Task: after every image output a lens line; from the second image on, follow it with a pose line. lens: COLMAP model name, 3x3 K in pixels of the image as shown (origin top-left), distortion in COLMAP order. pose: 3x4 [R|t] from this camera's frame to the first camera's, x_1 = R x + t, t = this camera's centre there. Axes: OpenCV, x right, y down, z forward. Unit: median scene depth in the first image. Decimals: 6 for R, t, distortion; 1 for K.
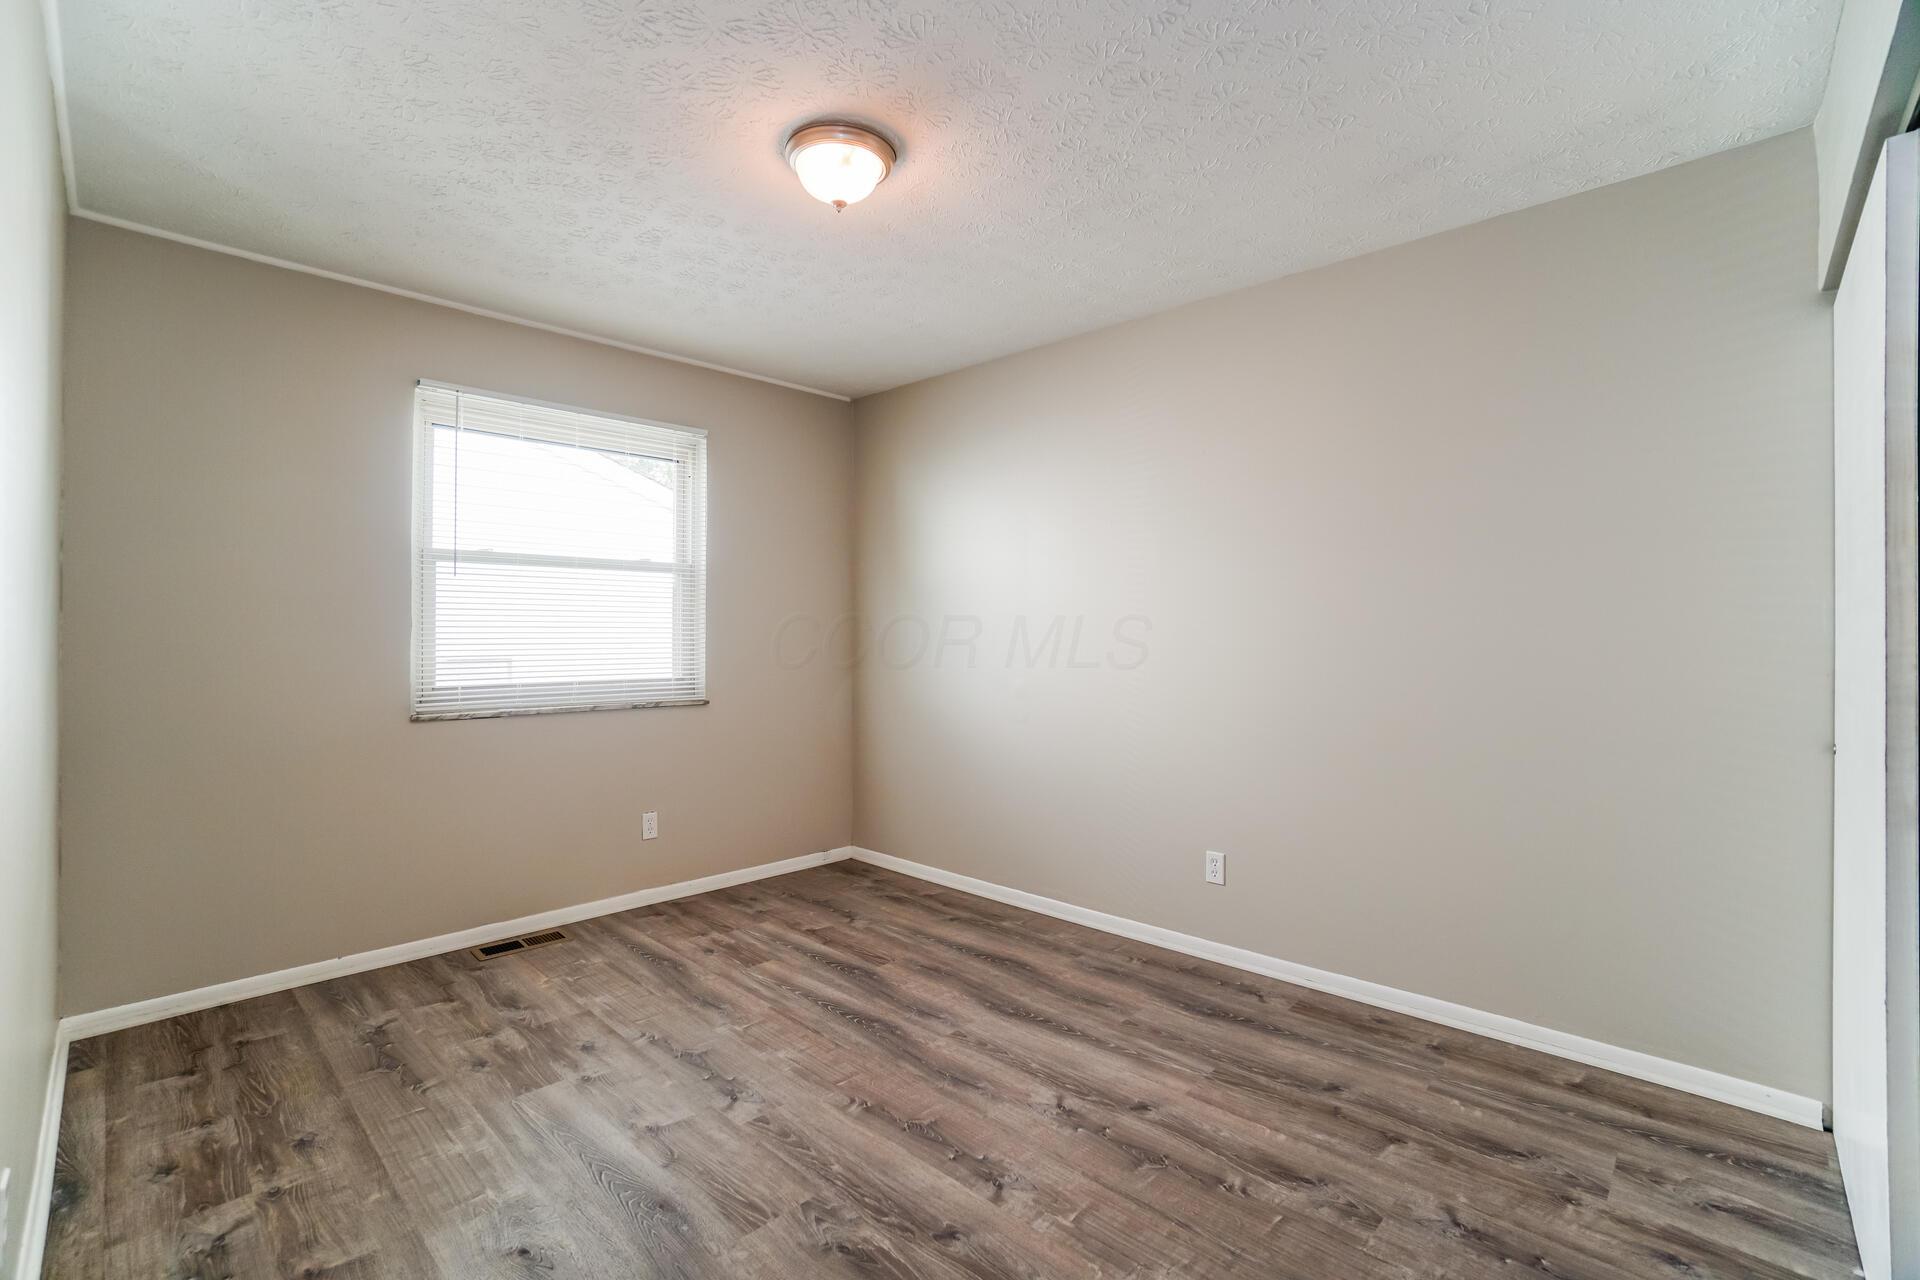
lens RADIAL K [[848.8, 0, 947.1], [0, 848.8, 630.3], [0, 0, 1]] dist [-0.067332, 0.025625]
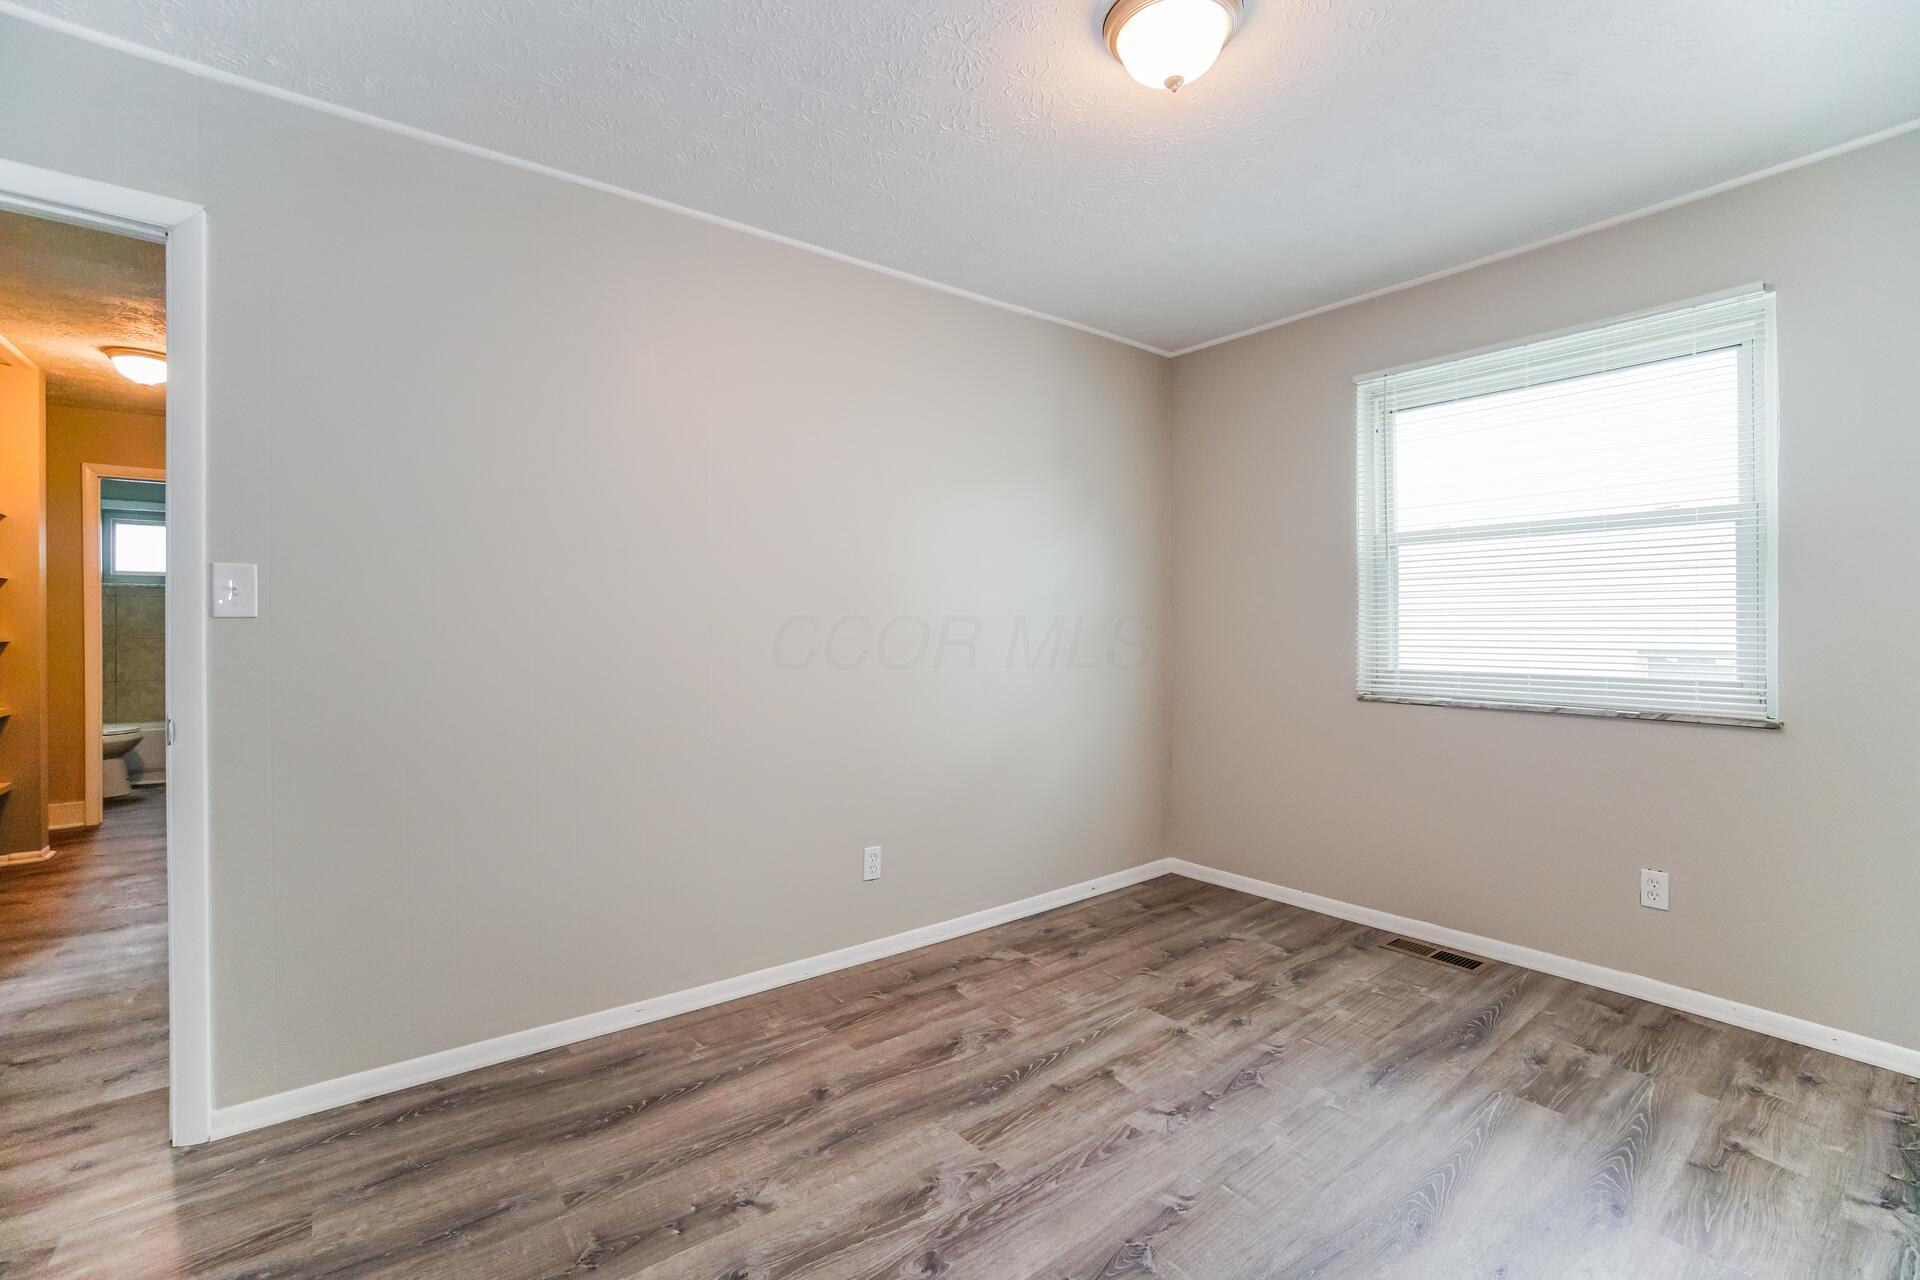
lens RADIAL K [[848.8, 0, 947.1], [0, 848.8, 630.3], [0, 0, 1]] dist [-0.067332, 0.025625]
pose [[-0.150152, 0.005669, -0.988647, 0.550348], [0.005650, 0.999972, 0.004876, 0.013977], [0.988647, -0.004853, -0.150180, 0.706877]]
